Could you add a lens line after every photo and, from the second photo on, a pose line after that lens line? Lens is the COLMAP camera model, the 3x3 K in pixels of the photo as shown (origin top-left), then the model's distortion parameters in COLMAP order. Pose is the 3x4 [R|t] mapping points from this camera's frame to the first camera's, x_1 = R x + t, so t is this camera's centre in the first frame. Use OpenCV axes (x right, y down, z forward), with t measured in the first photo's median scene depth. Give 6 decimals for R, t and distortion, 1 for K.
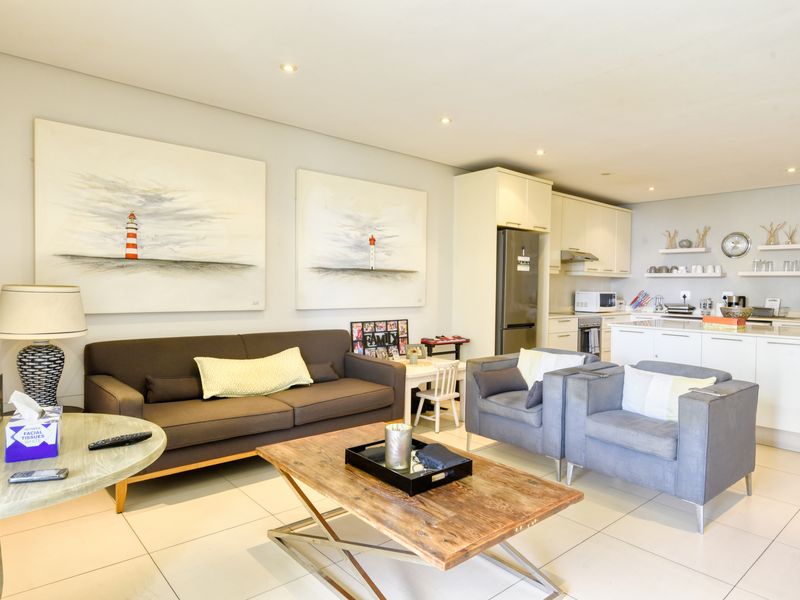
lens RADIAL K [[496.2, 0, 405.5], [0, 496.2, 297.9], [0, 0, 1]] dist [0.016247, -0.003576]
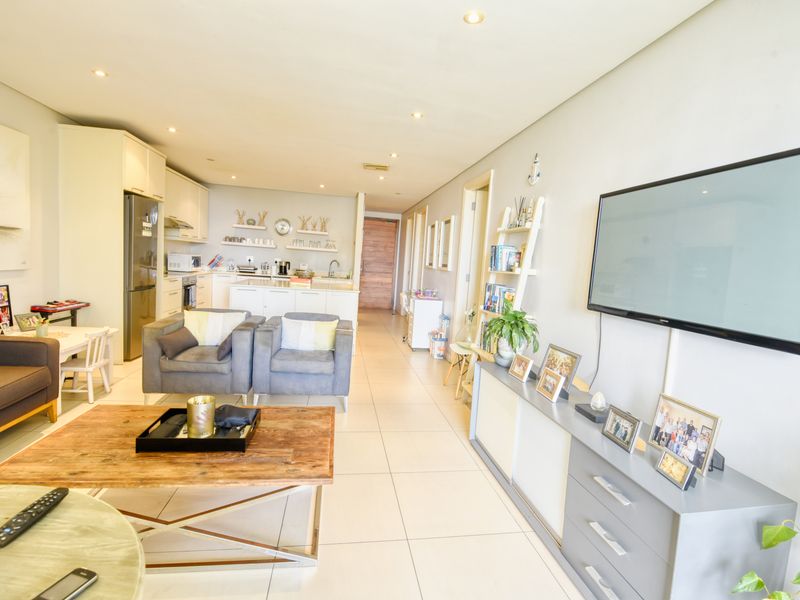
lens RADIAL K [[390.8, 0, 404.2], [0, 390.8, 298.5], [0, 0, 1]] dist [-0.008386, -0.005470]
pose [[0.521266, -0.058711, 0.851373, -0.201074], [-0.041431, 0.994713, 0.093963, -0.023135], [-0.852388, -0.084253, 0.516077, 0.085374]]
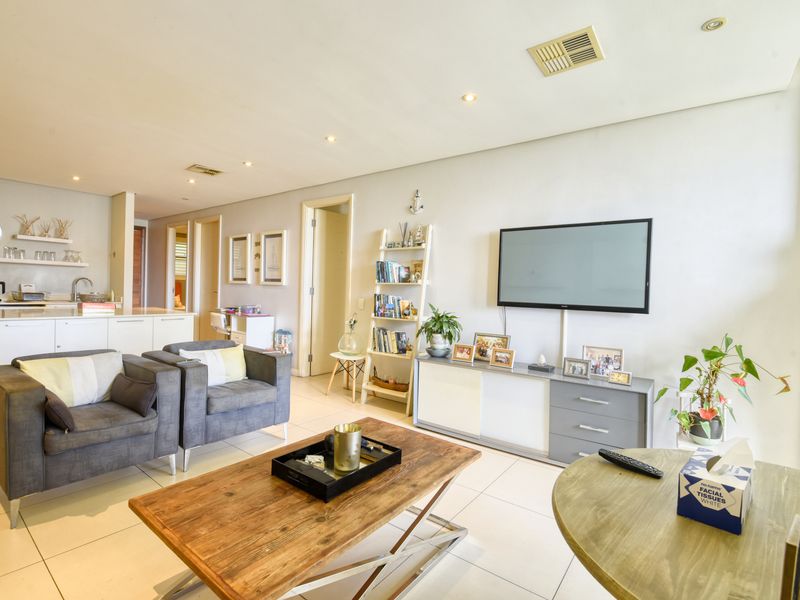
lens RADIAL K [[390.8, 0, 405.3], [0, 390.8, 296.7], [0, 0, 1]] dist [-0.008386, -0.005470]
pose [[-0.208713, -0.037122, 0.977272, -0.326999], [-0.013009, 0.999296, 0.035181, -0.014000], [-0.977890, -0.005370, -0.209049, 0.431200]]
